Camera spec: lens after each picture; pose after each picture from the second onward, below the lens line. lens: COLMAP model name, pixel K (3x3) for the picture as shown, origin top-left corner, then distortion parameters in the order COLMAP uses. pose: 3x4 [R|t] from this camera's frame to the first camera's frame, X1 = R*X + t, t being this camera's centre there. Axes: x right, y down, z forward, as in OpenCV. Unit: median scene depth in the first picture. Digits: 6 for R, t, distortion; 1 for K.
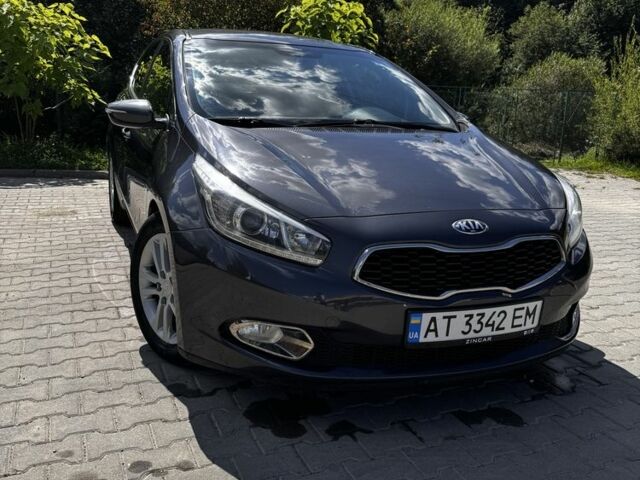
lens RADIAL K [[618.0, 0, 318.7], [0, 618.0, 241.4], [0, 0, 1]] dist [-0.025207, 0.000000]
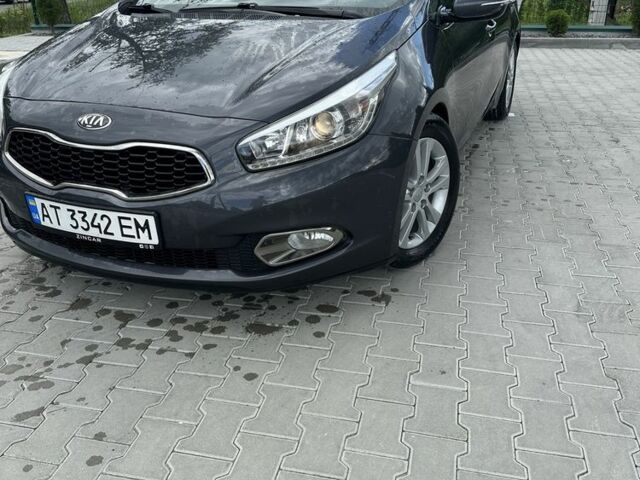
lens RADIAL K [[618.0, 0, 320.5], [0, 618.0, 238.9], [0, 0, 1]] dist [-0.025207, 0.000000]
pose [[0.720020, 0.240134, -0.651081, 1.163159], [-0.118992, 0.967048, 0.225078, -0.104388], [0.683675, -0.084587, 0.724868, 0.537186]]
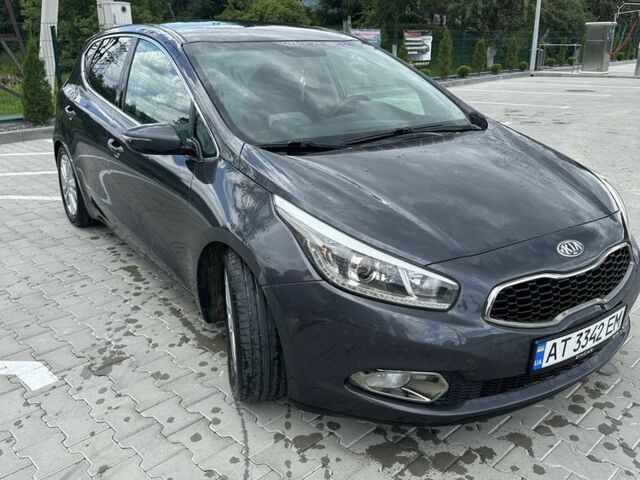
lens RADIAL K [[618.0, 0, 323.3], [0, 618.0, 237.0], [0, 0, 1]] dist [-0.025207, 0.000000]
pose [[0.972899, -0.117143, 0.199362, -0.365341], [0.096796, 0.989323, 0.108948, -0.197432], [-0.209996, -0.086698, 0.973851, 0.078350]]
